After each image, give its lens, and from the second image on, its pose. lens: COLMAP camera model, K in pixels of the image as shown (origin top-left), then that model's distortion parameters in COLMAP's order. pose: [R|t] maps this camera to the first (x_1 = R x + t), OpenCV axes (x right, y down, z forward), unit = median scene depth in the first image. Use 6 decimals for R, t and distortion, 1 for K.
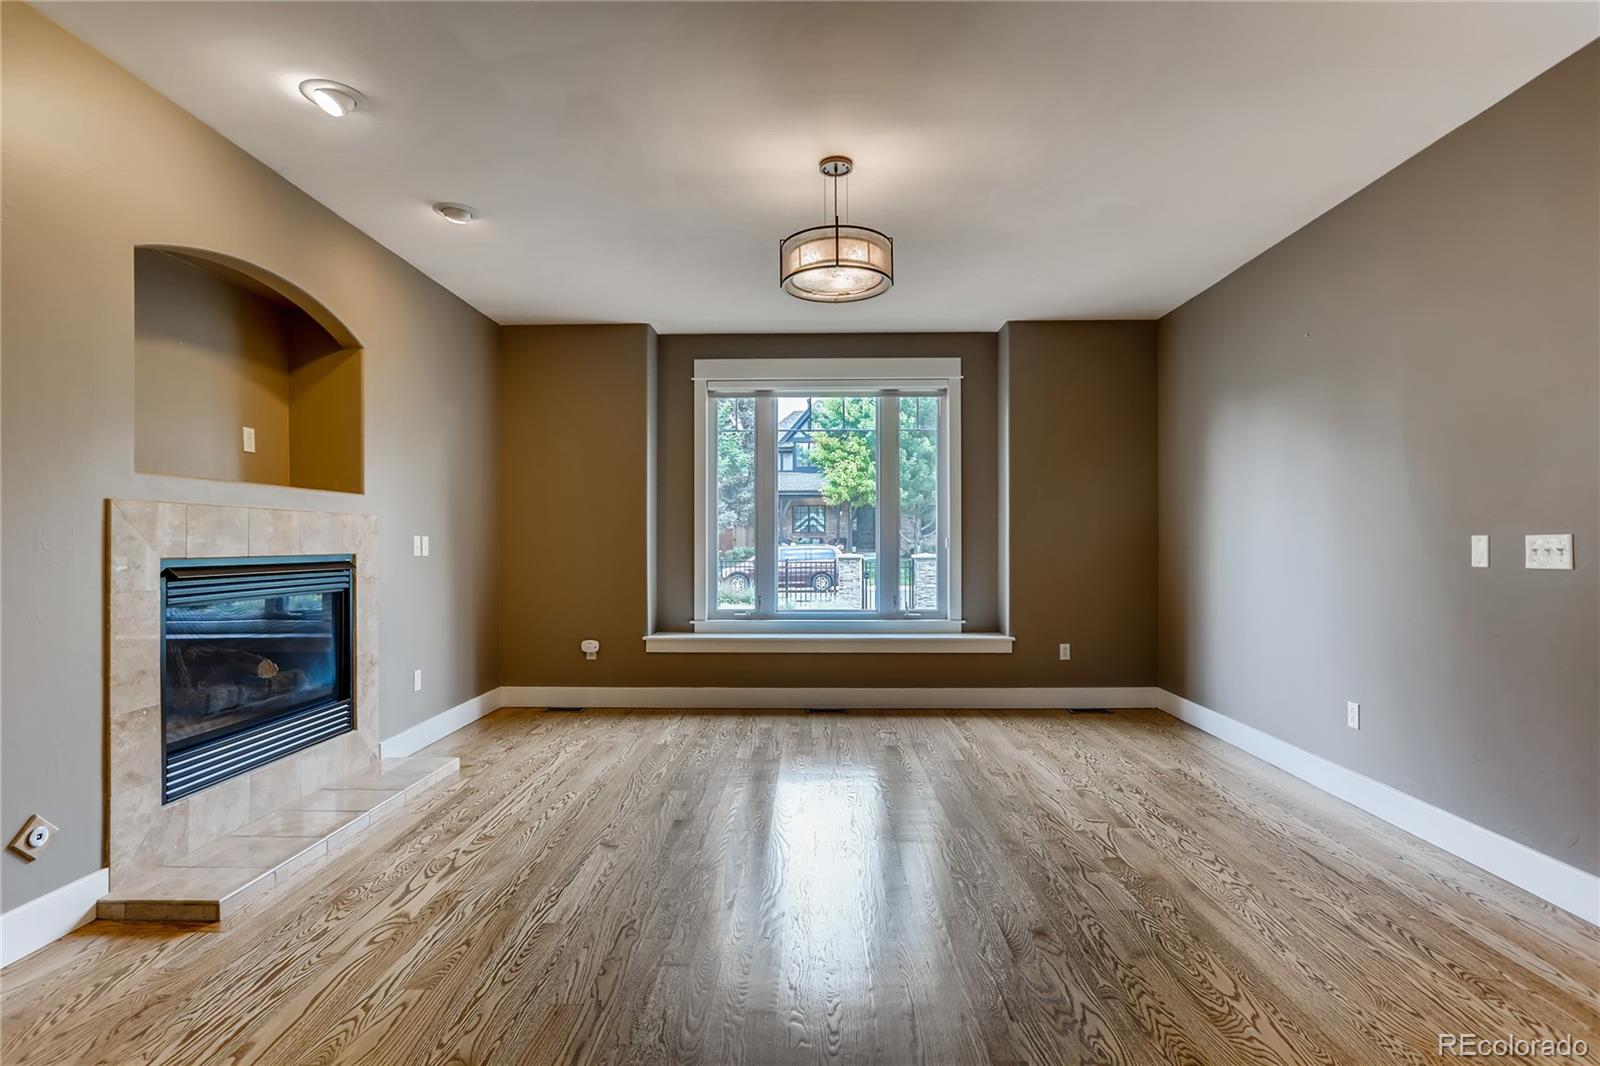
lens RADIAL K [[765.5, 0, 798.5], [0, 765.5, 538.5], [0, 0, 1]] dist [-0.017922, 0.006184]
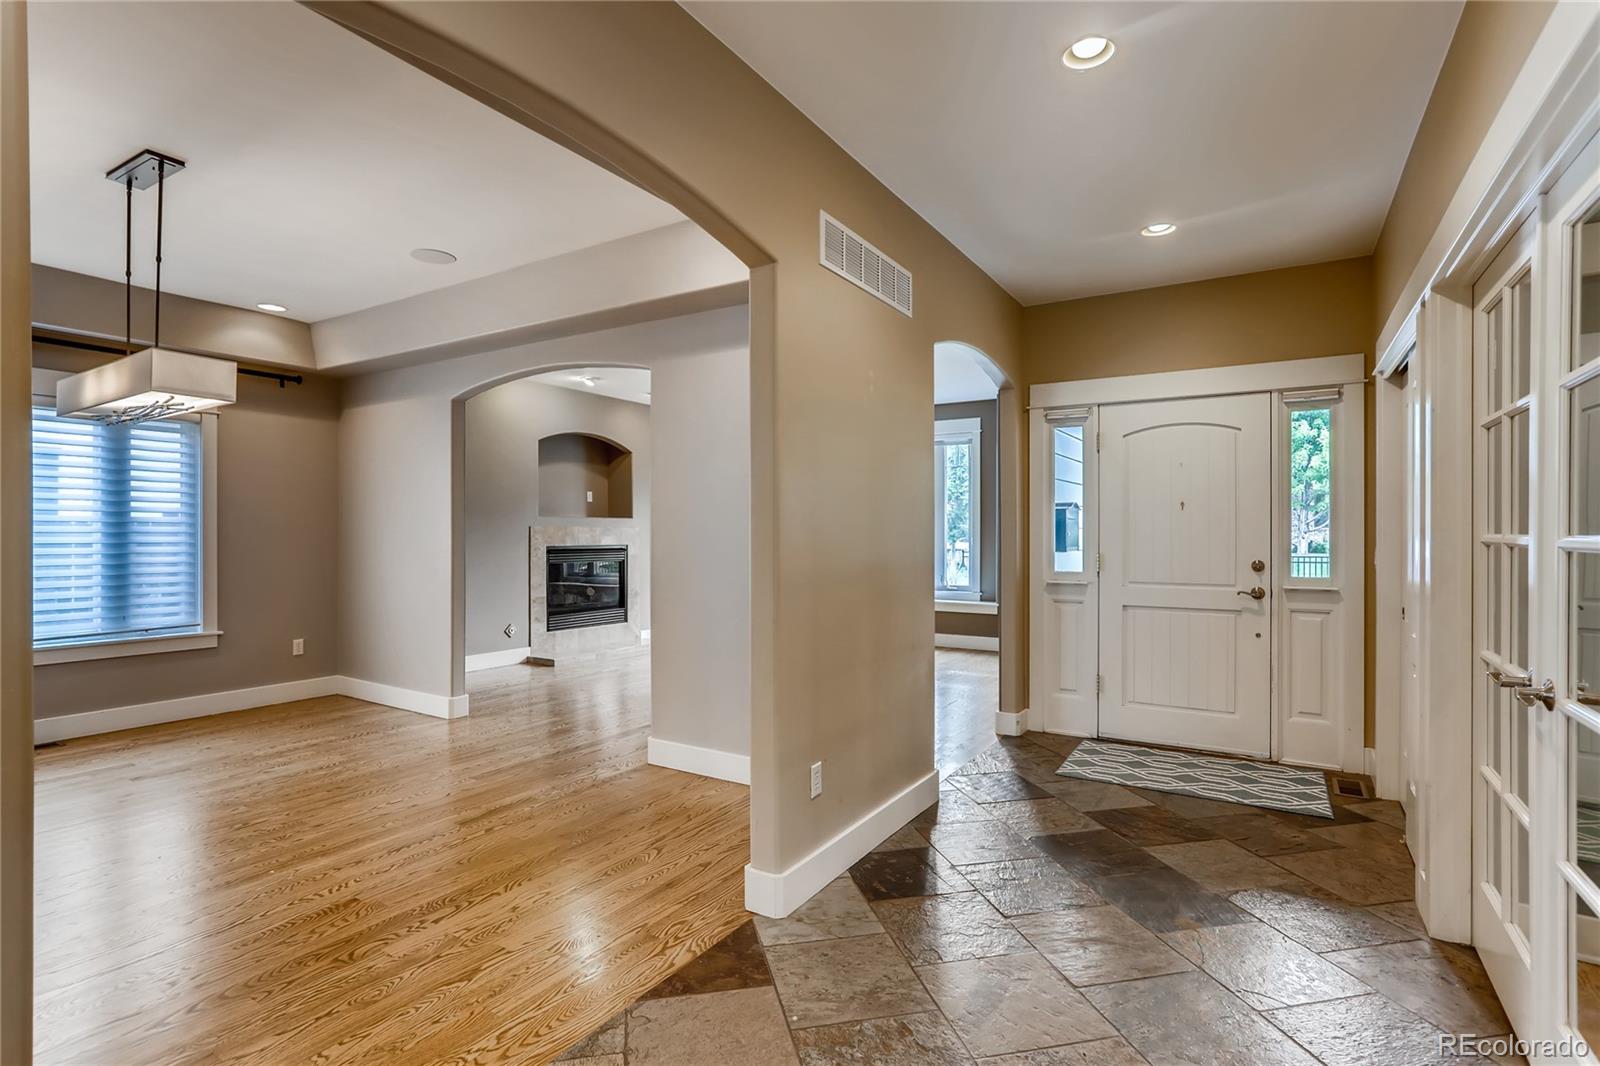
lens RADIAL K [[765.5, 0, 801.9], [0, 765.5, 533.0], [0, 0, 1]] dist [-0.017922, 0.006184]
pose [[0.864674, 0.003187, -0.502324, 1.054220], [-0.002323, 0.999995, 0.002347, -0.022404], [0.502329, -0.000863, 0.864676, -0.741655]]
